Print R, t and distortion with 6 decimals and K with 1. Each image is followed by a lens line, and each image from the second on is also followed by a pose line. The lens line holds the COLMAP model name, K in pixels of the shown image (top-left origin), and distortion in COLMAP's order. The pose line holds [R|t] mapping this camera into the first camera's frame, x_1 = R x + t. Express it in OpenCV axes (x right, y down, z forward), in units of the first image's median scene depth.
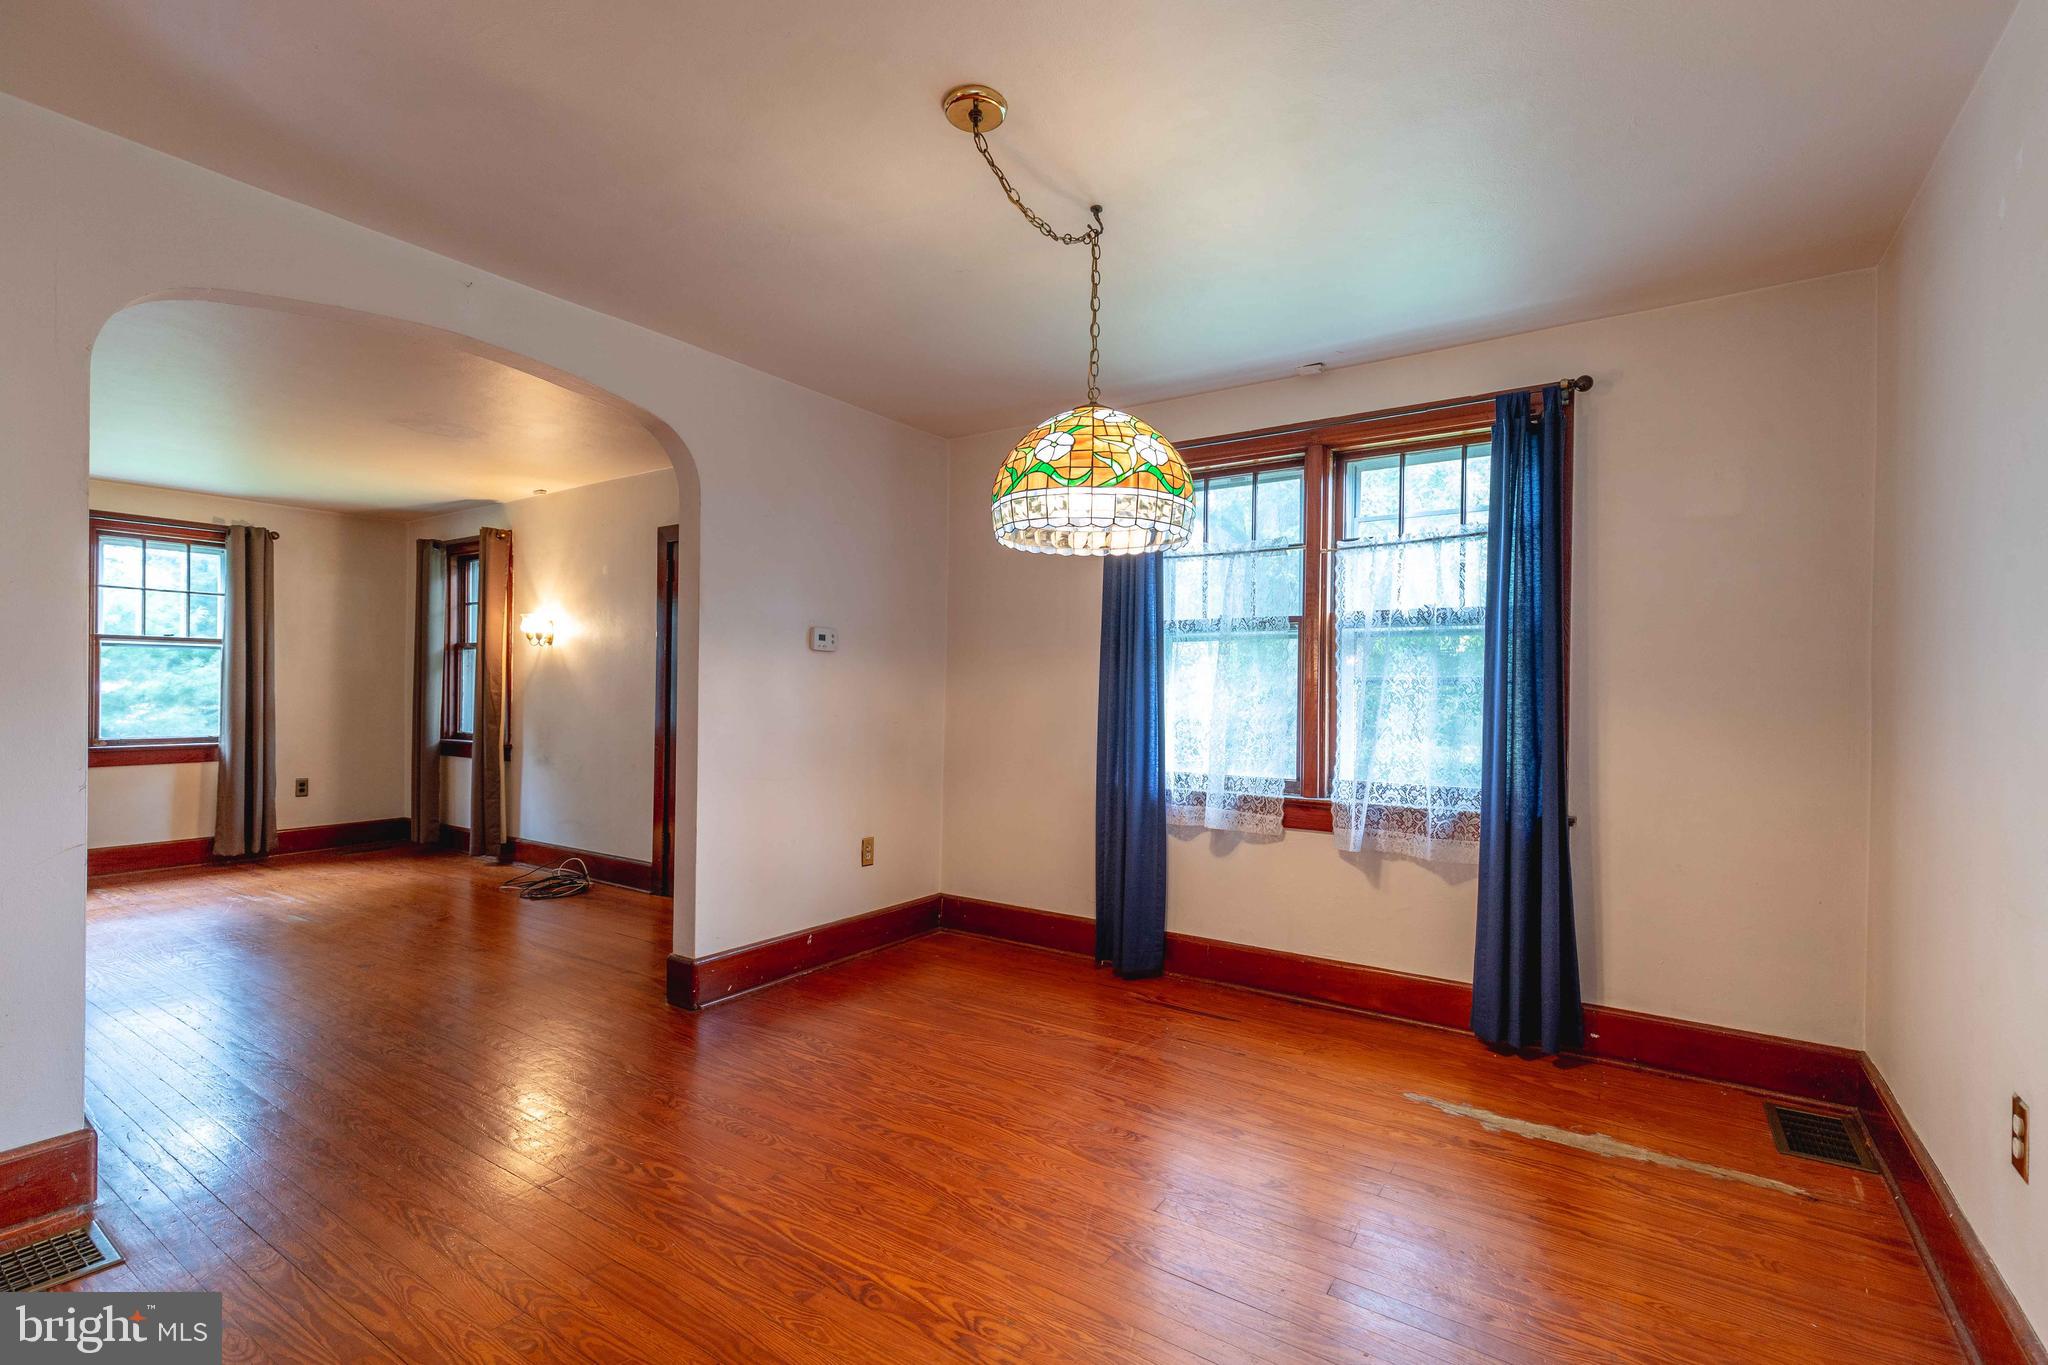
lens RADIAL K [[927.7, 0, 1033.0], [0, 927.7, 686.6], [0, 0, 1]] dist [0.010555, -0.000405]
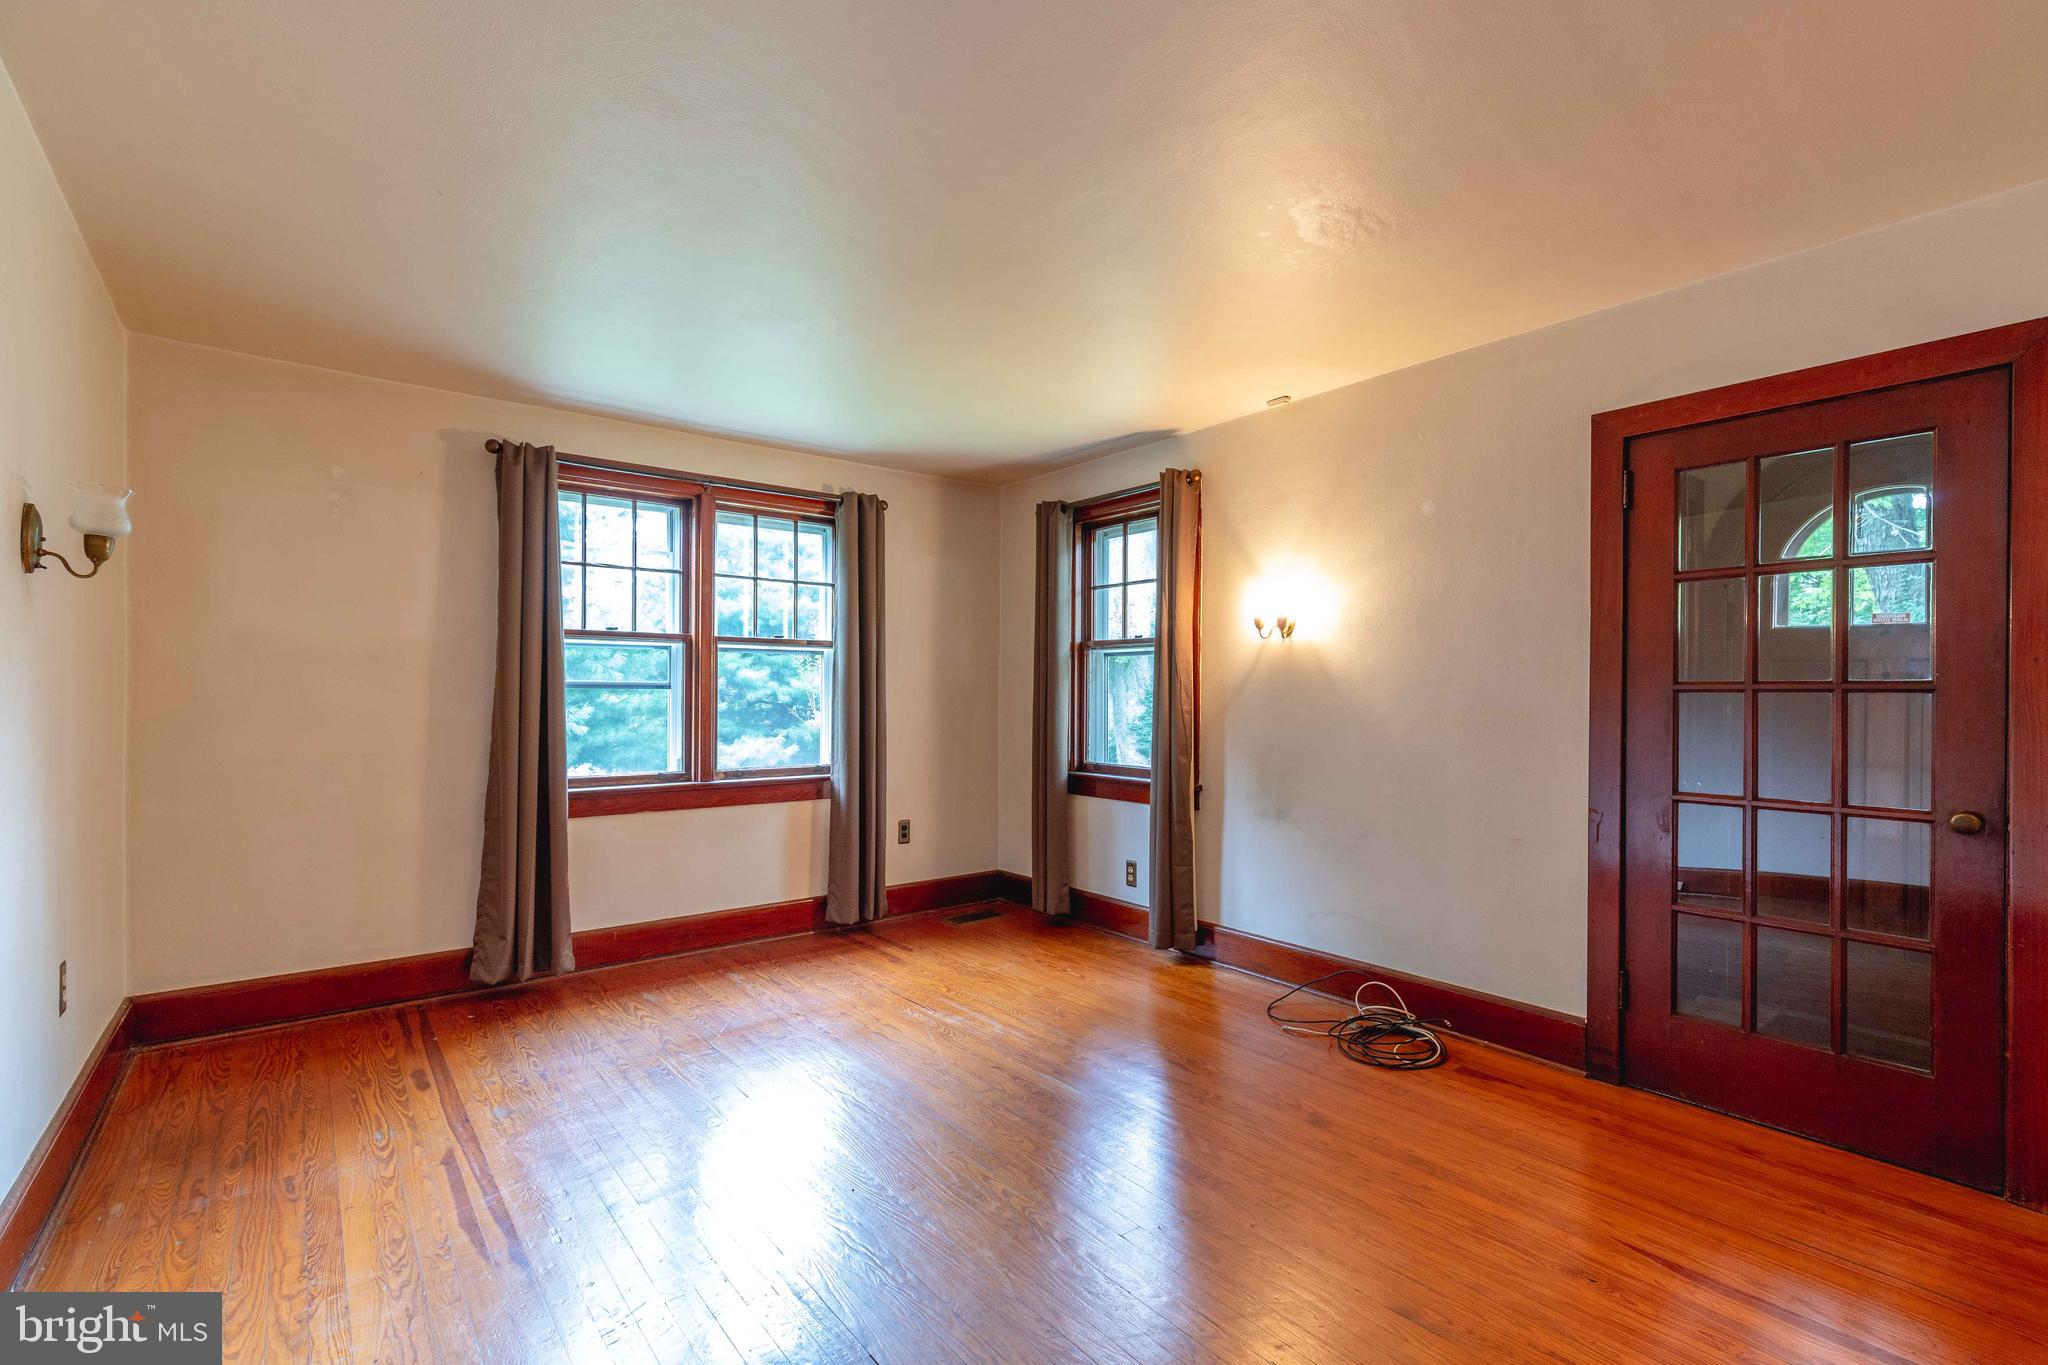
lens RADIAL K [[927.7, 0, 1033.0], [0, 927.7, 686.6], [0, 0, 1]] dist [0.010555, -0.000405]
pose [[0.952859, -0.008141, -0.303303, -0.016948], [0.005321, 0.999935, -0.010124, -0.000147], [0.303366, 0.008033, 0.952840, 0.011325]]
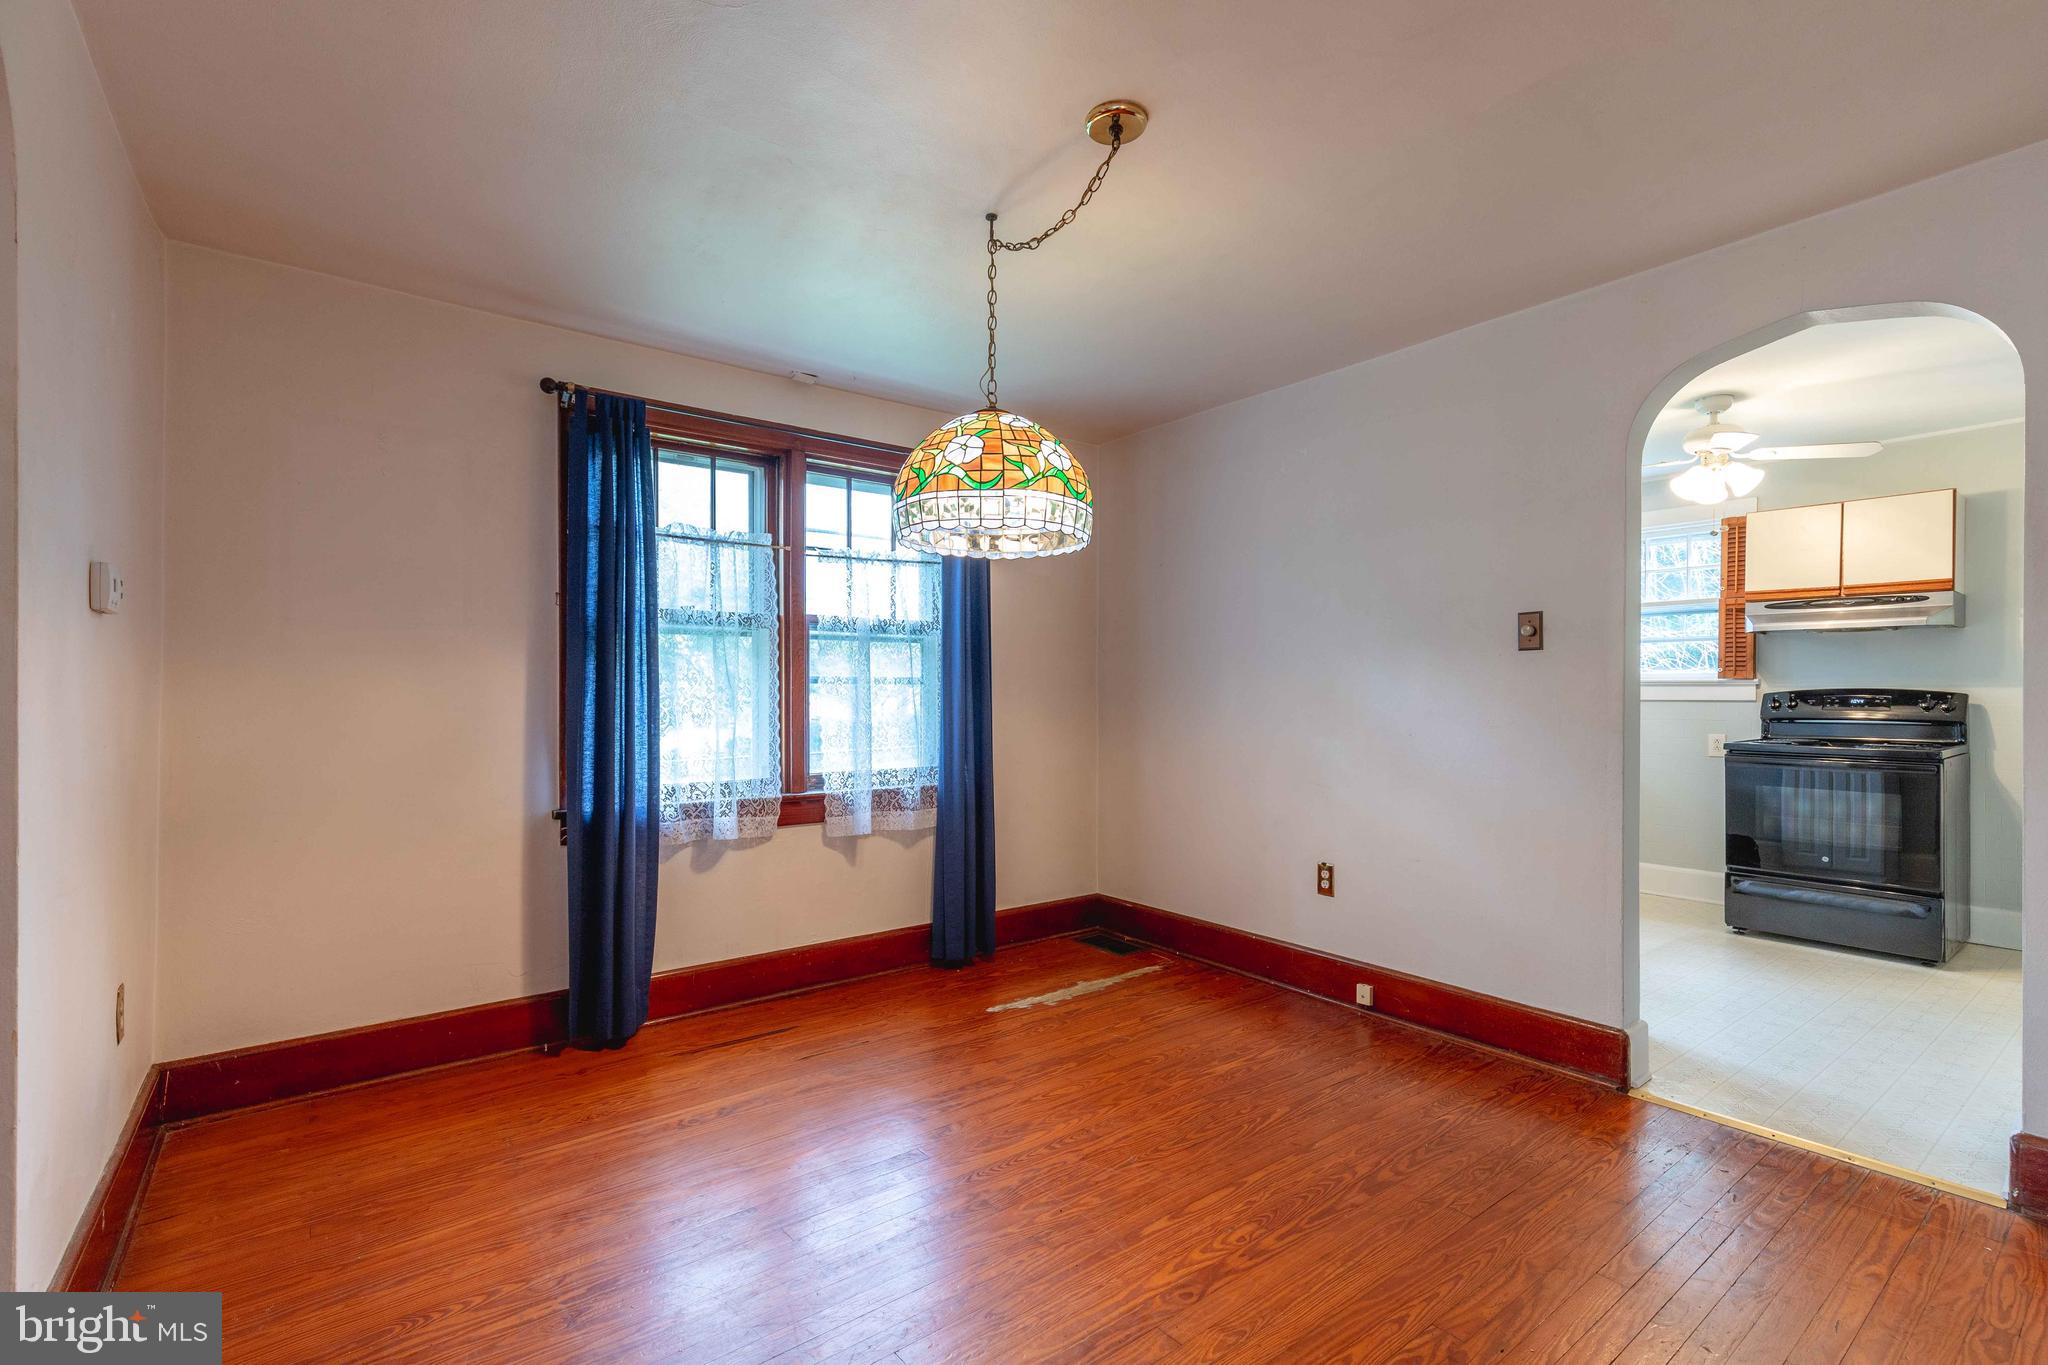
lens RADIAL K [[923.9, 0, 1038.6], [0, 923.9, 689.9], [0, 0, 1]] dist [0.011304, -0.000937]
pose [[0.312091, -0.005610, 0.950036, -0.911526], [0.004616, 0.999980, 0.004389, 0.003143], [-0.950041, 0.003015, 0.312110, 0.659652]]
